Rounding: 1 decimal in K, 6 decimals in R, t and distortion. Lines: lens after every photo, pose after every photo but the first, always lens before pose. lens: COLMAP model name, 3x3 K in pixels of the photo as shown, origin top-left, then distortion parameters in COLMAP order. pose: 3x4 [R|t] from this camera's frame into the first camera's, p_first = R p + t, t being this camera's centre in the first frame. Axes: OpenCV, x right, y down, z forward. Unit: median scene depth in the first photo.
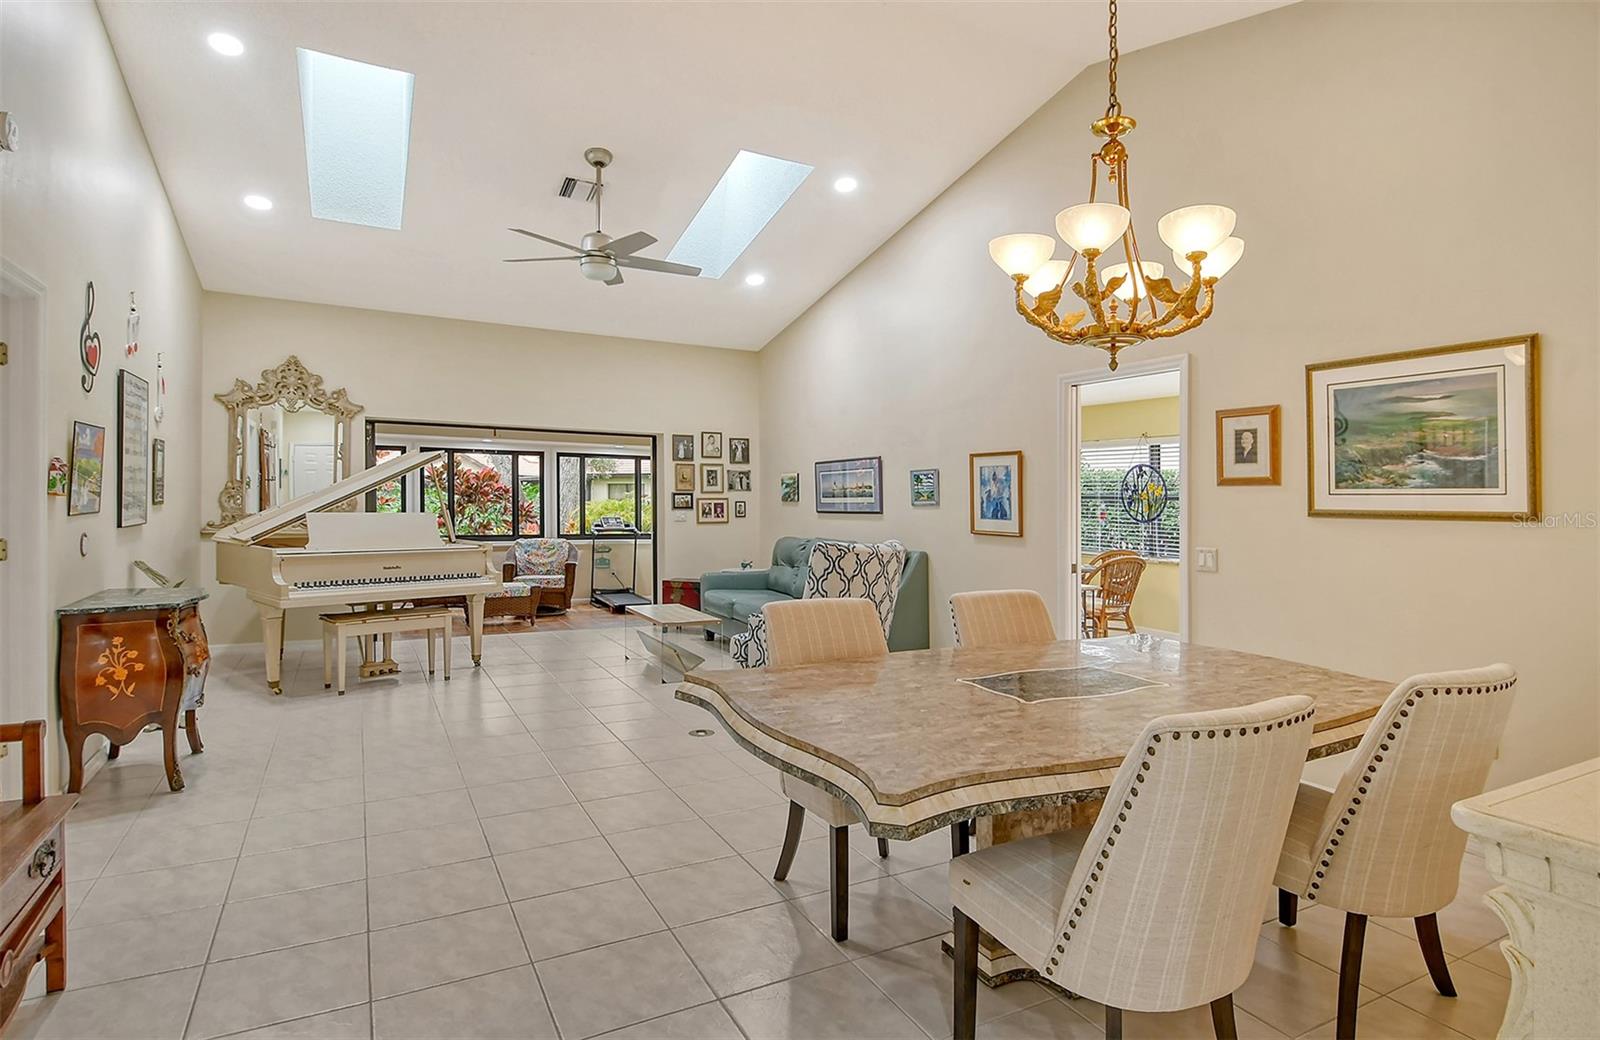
lens RADIAL K [[869.0, 0, 854.4], [0, 869.0, 558.1], [0, 0, 1]] dist [-0.000916, -0.001203]
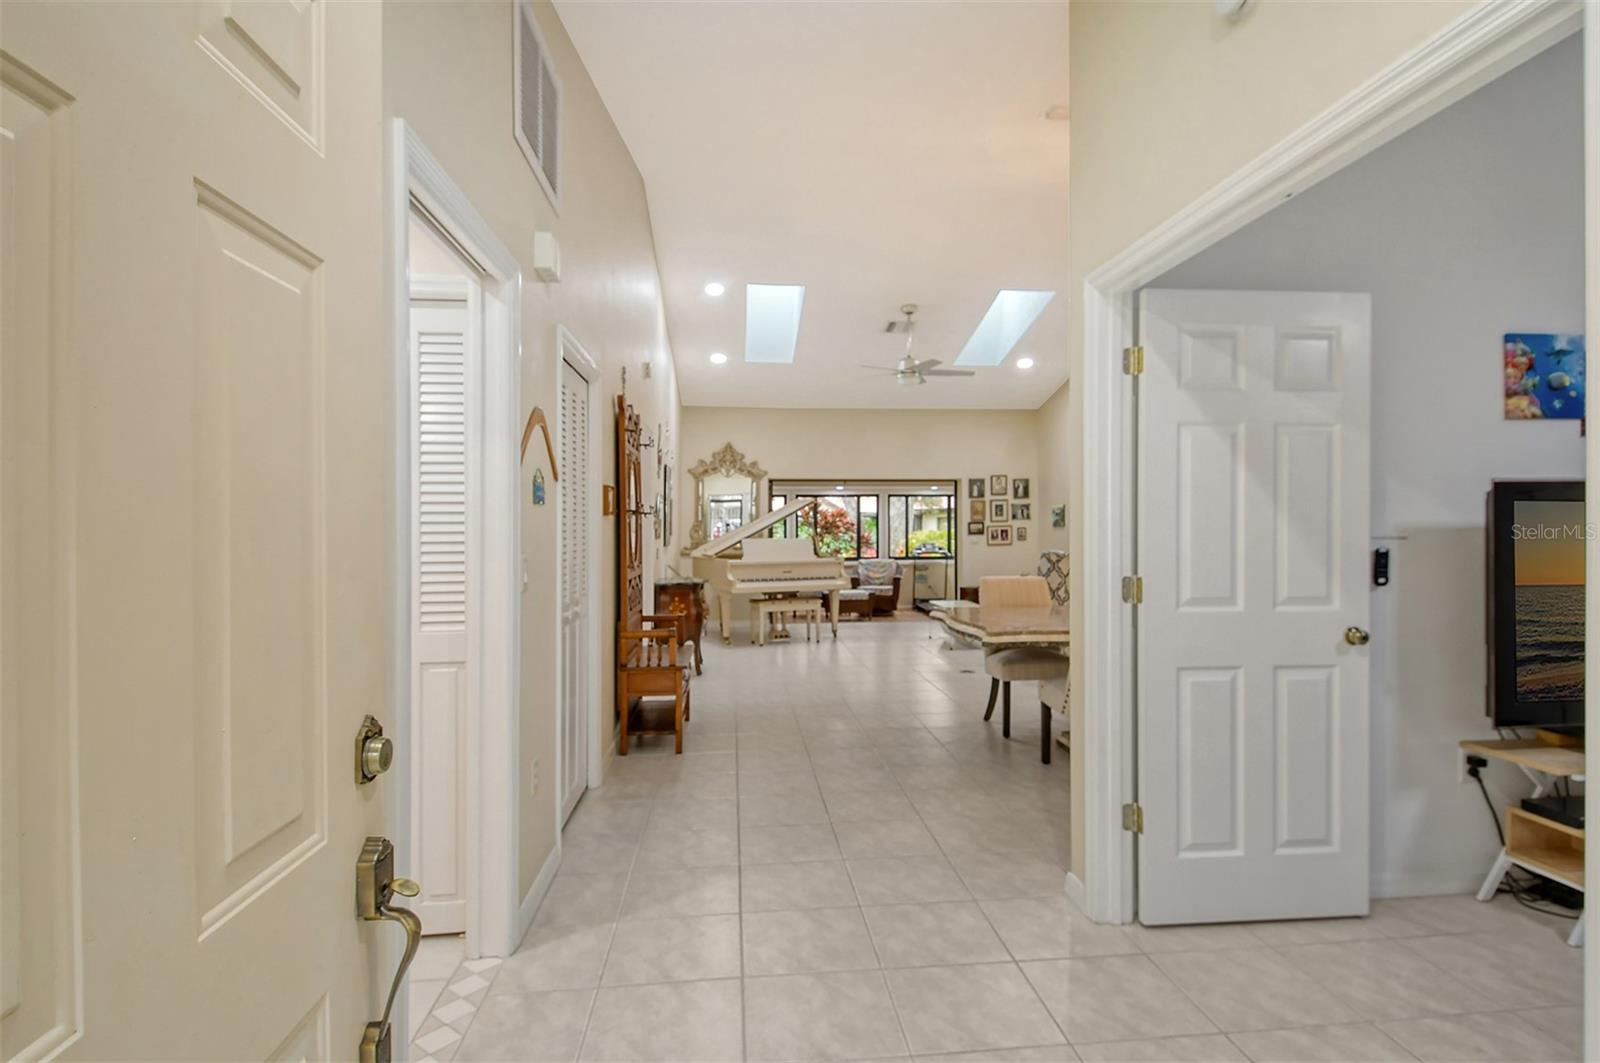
lens RADIAL K [[858.3, 0, 800.0], [0, 858.3, 531.5], [0, 0, 1]] dist [-0.000329, -0.000529]
pose [[0.904414, -0.019959, -0.426189, 0.115622], [-0.008836, 0.997815, -0.065479, 0.026930], [0.426565, 0.062986, 0.902261, -0.292963]]
